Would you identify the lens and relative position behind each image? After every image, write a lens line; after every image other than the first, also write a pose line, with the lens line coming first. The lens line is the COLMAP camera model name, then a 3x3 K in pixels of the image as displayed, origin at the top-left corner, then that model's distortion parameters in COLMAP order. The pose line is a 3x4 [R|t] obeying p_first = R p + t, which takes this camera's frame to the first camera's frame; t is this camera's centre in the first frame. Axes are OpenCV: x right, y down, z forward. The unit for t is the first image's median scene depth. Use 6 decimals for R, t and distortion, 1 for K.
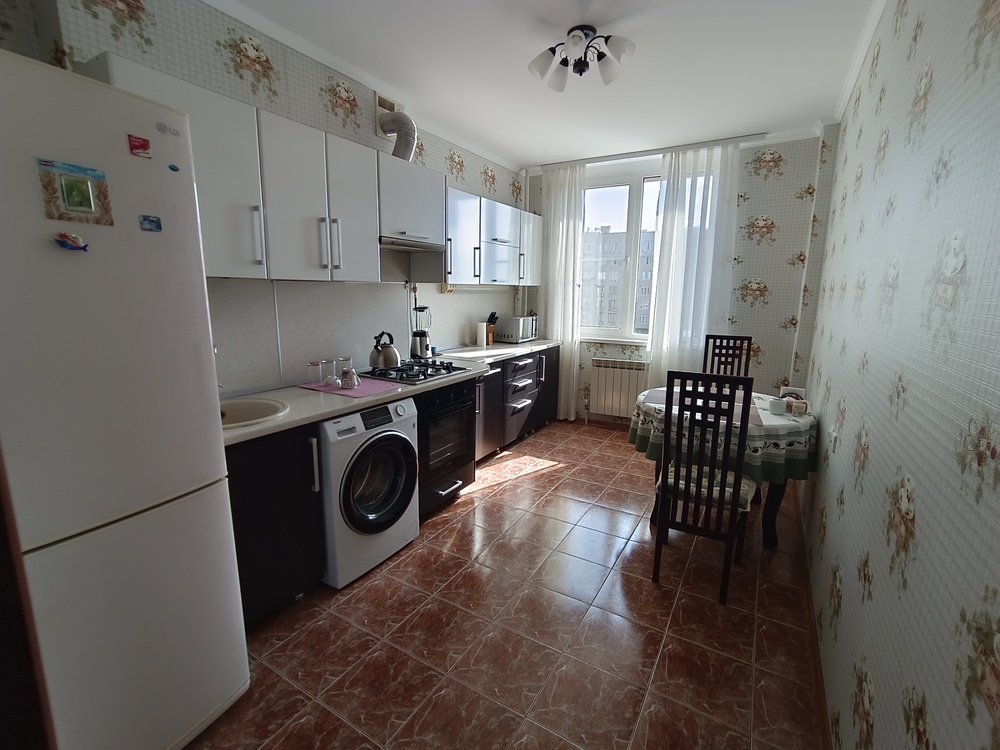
lens RADIAL K [[458.5, 0, 495.7], [0, 458.5, 372.9], [0, 0, 1]] dist [0.002052, 0.000583]
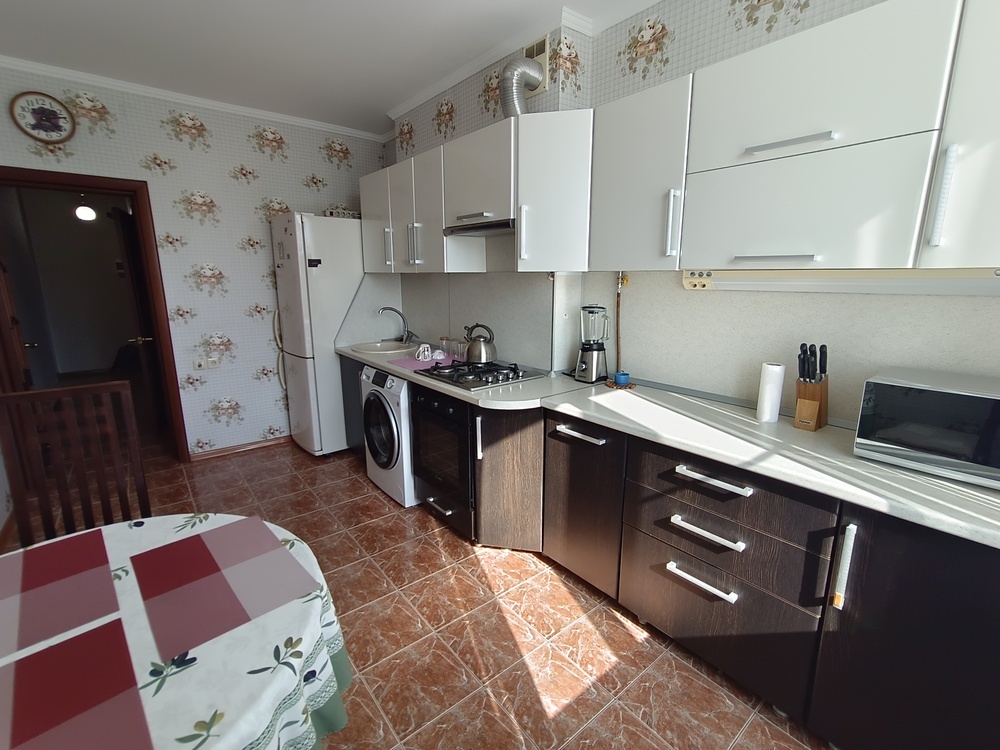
lens RADIAL K [[458.5, 0, 496.8], [0, 458.5, 373.2], [0, 0, 1]] dist [0.002052, 0.000583]
pose [[-0.354257, 0.195256, -0.914537, 0.459568], [-0.160890, 0.950650, 0.265289, -0.180894], [0.921204, 0.241120, -0.305360, 0.964920]]
